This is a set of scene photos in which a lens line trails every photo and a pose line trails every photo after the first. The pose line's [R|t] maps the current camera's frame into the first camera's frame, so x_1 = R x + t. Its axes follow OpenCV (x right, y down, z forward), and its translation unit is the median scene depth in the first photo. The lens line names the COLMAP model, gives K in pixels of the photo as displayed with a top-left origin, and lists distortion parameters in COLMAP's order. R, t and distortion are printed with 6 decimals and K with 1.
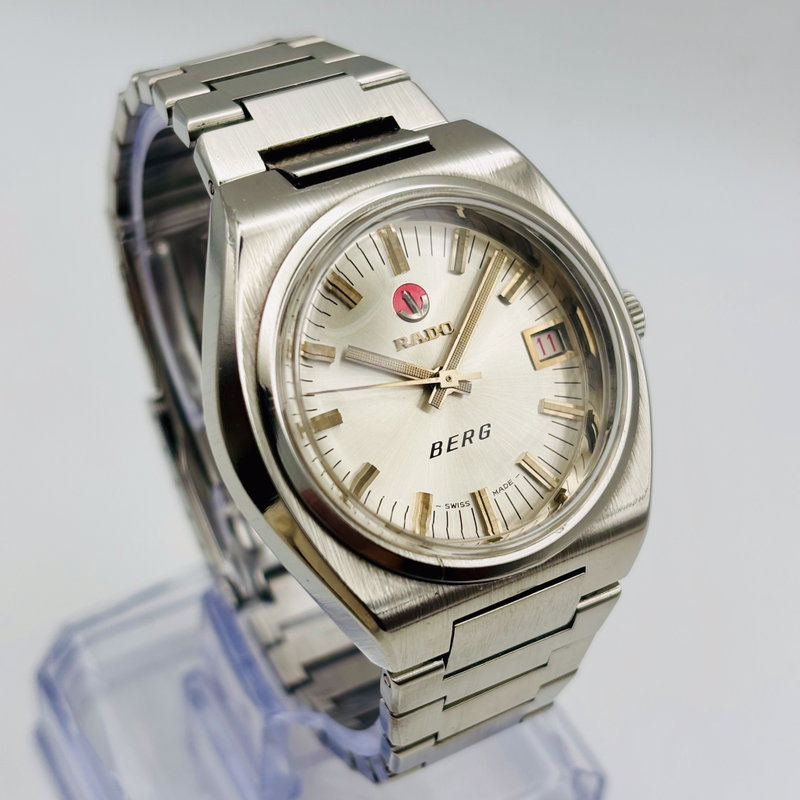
lens RADIAL K [[1582.3, 0, 383.4], [0, 1582.3, 401.4], [0, 0, 1]] dist [0.104073, -0.031225]
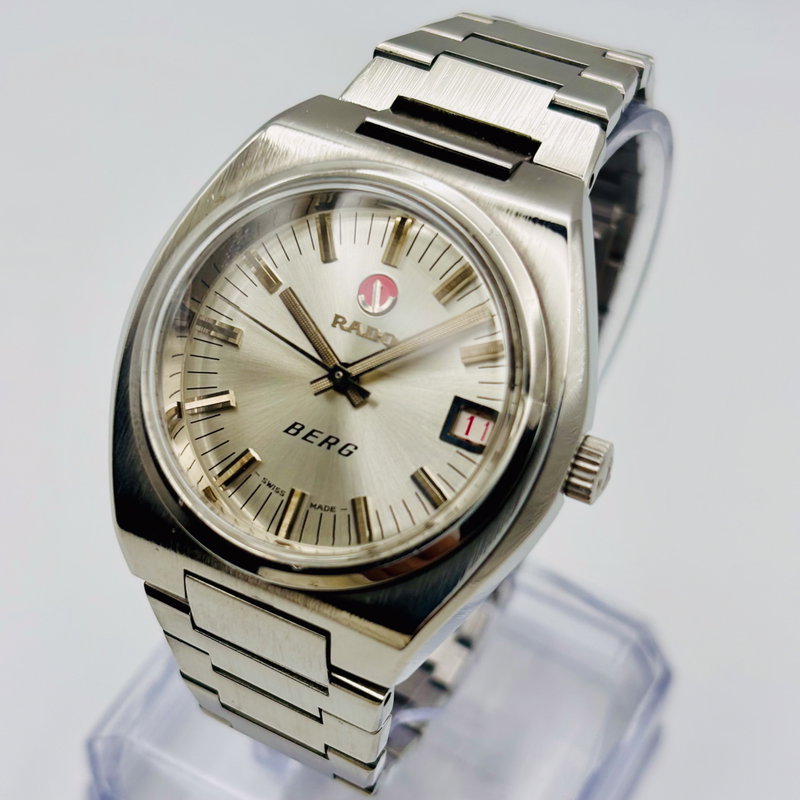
lens RADIAL K [[1582.3, 0, 383.4], [0, 1582.3, 401.4], [0, 0, 1]] dist [0.104073, -0.031225]
pose [[0.561114, 0.565620, -0.604339, 0.614008], [-0.571628, 0.792839, 0.211301, -0.209430], [0.598660, 0.226893, 0.768197, 0.284569]]
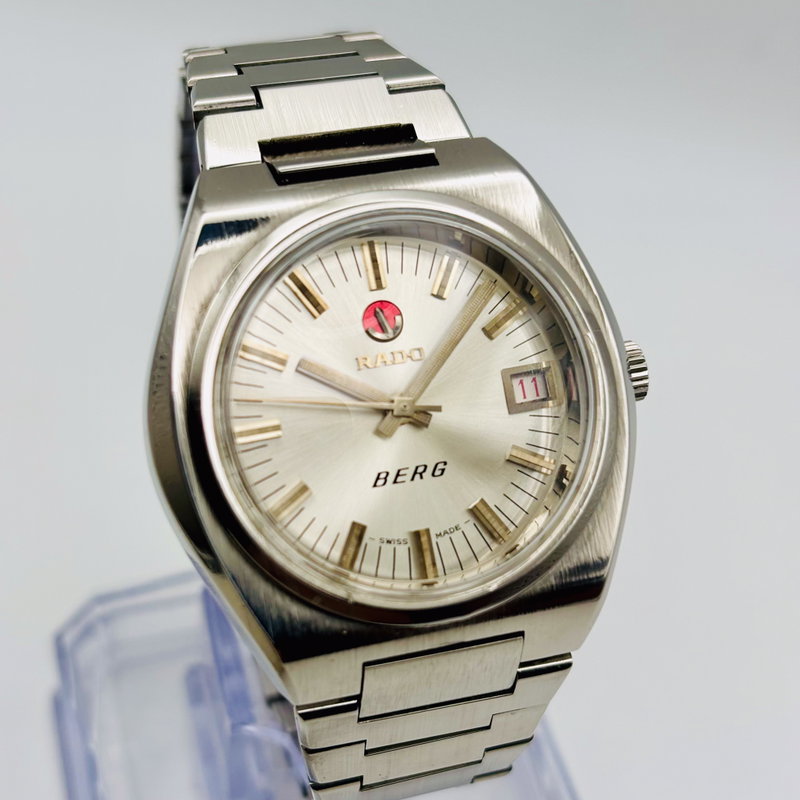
lens RADIAL K [[1582.3, 0, 383.4], [0, 1582.3, 401.4], [0, 0, 1]] dist [0.104073, -0.031225]
pose [[0.973147, 0.156415, -0.168877, 0.180757], [-0.157089, 0.987539, 0.009448, -0.023682], [0.168250, 0.017334, 0.985592, 0.071150]]
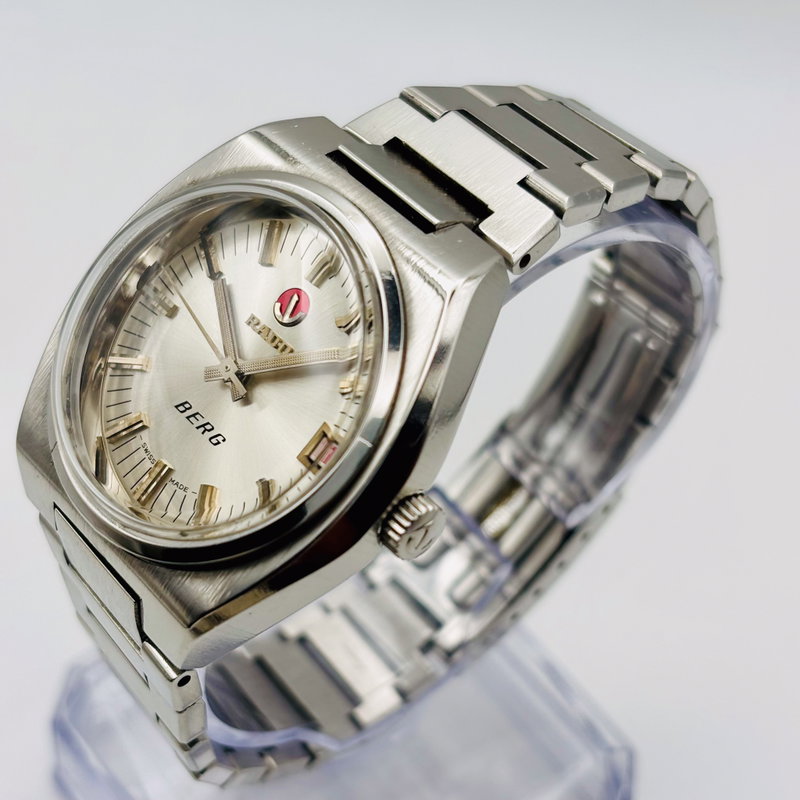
lens RADIAL K [[1582.3, 0, 383.4], [0, 1582.3, 401.4], [0, 0, 1]] dist [0.104073, -0.031225]
pose [[0.190053, 0.652600, -0.733480, 0.774449], [-0.712789, 0.605476, 0.354019, -0.408780], [0.675138, 0.455534, 0.580239, 0.482630]]
